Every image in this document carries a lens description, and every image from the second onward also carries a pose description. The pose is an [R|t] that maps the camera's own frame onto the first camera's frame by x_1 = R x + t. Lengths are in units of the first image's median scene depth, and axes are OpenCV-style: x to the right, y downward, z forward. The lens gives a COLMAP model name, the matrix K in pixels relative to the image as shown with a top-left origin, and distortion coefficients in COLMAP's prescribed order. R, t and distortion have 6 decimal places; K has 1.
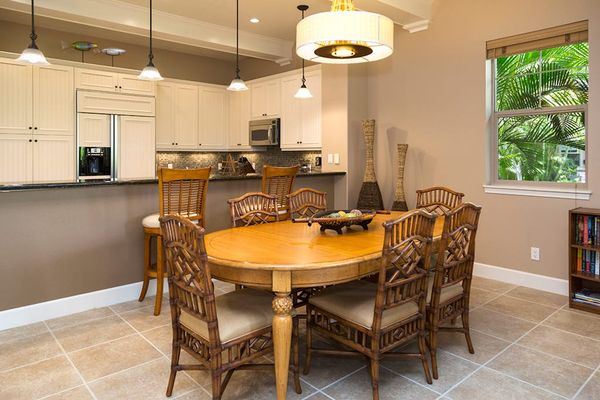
lens RADIAL K [[409.4, 0, 299.0], [0, 409.4, 200.0], [0, 0, 1]] dist [0.000071, -0.002376]
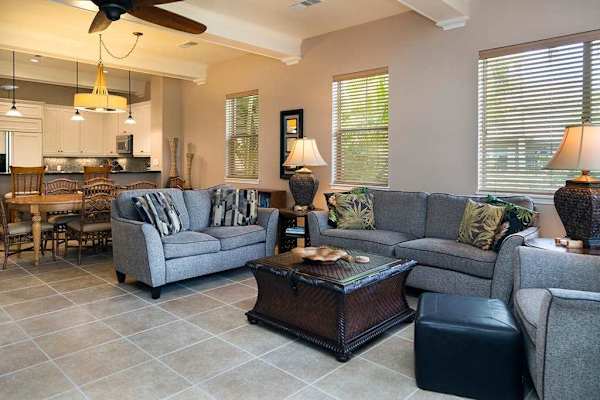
lens RADIAL K [[409.4, 0, 300.9], [0, 409.4, 200.1], [0, 0, 1]] dist [0.000071, -0.002376]
pose [[0.996080, 0.003468, 0.088384, 0.400730], [-0.001711, 0.999800, -0.019948, 0.058356], [-0.088435, 0.019719, 0.995887, -0.477358]]
